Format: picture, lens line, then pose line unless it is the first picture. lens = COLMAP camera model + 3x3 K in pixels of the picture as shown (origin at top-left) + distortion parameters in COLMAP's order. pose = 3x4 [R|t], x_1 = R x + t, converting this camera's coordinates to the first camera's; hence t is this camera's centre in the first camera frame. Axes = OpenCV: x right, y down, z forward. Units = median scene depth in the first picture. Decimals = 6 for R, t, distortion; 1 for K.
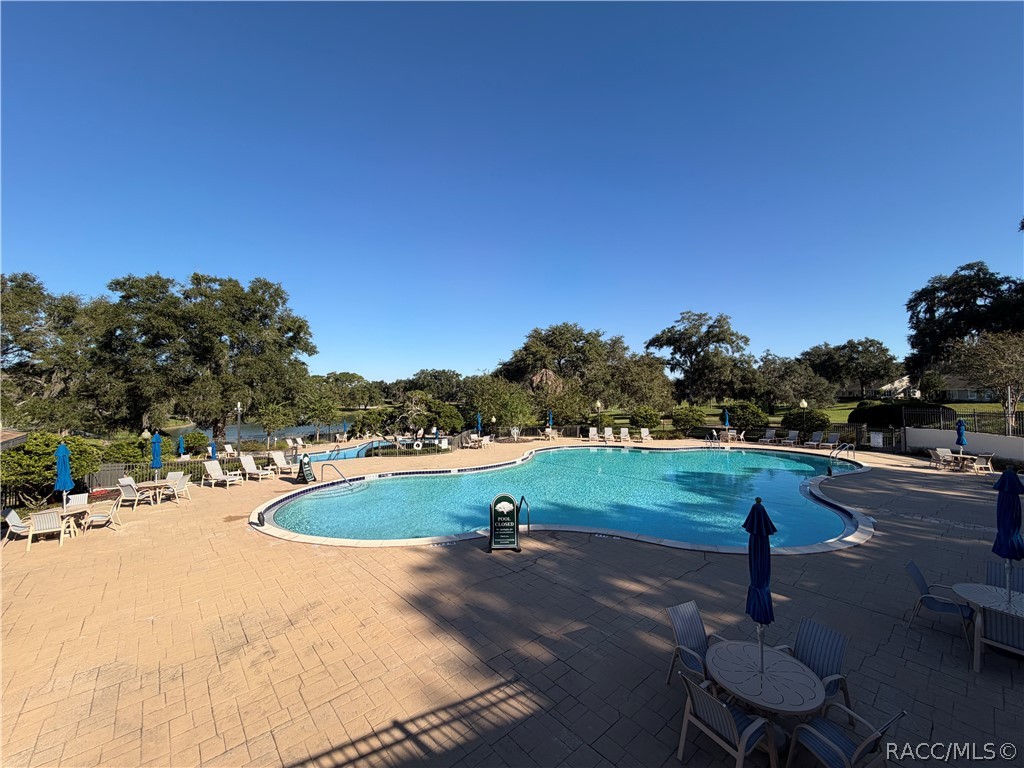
lens RADIAL K [[407.0, 0, 503.9], [0, 407.0, 386.2], [0, 0, 1]] dist [0.002532, -0.000306]
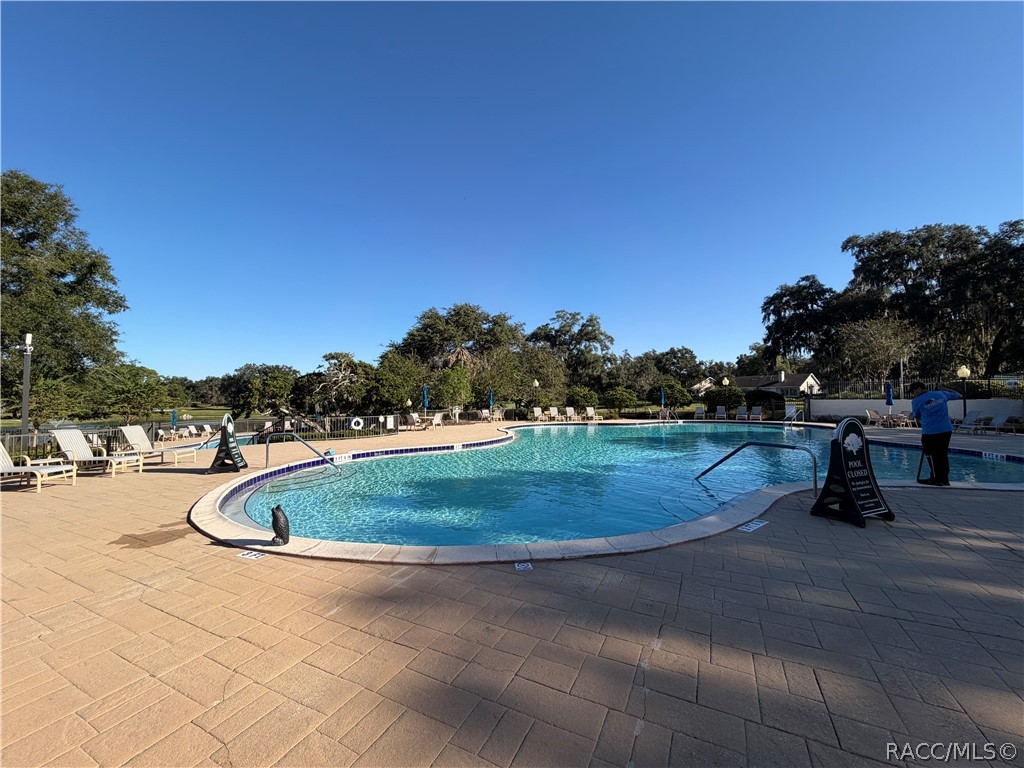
lens RADIAL K [[407.0, 0, 507.9], [0, 407.0, 390.0], [0, 0, 1]] dist [0.002532, -0.000306]
pose [[0.924419, 0.012545, 0.381171, -0.117283], [-0.012141, 0.999920, -0.003465, 0.042438], [-0.381184, -0.001425, 0.924498, 0.121519]]
